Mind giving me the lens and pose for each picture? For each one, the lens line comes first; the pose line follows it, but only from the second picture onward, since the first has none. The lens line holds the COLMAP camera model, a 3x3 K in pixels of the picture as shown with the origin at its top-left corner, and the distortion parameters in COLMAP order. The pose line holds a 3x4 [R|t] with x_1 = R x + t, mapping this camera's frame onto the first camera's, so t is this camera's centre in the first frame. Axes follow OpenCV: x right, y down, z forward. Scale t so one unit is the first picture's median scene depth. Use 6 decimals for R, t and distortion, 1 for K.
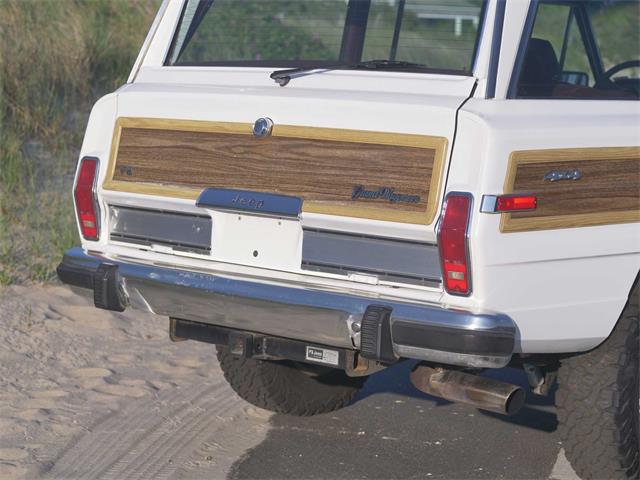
lens RADIAL K [[1800.2, 0, 320.0], [0, 1800.2, 240.0], [0, 0, 1]] dist [-0.008826, -0.364010]
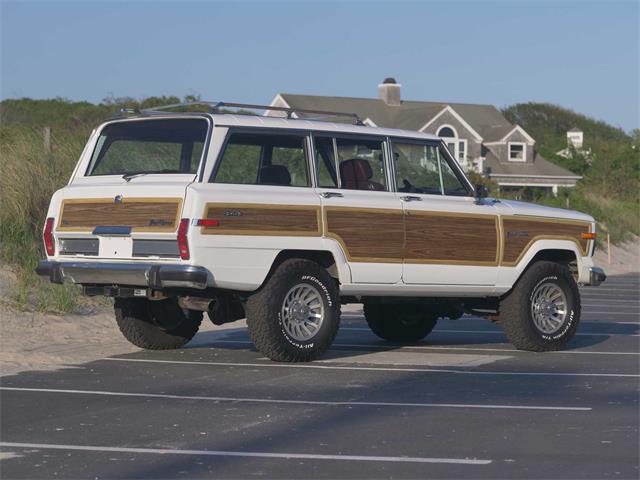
lens RADIAL K [[2490.4, 0, 320.0], [0, 2490.4, 240.0], [0, 0, 1]] dist [0.082454, 1.187897]
pose [[0.996650, -0.010806, -0.081072, 0.500420], [0.001975, 0.994125, -0.108222, 0.348148], [0.081765, 0.107700, 0.990815, -2.229027]]
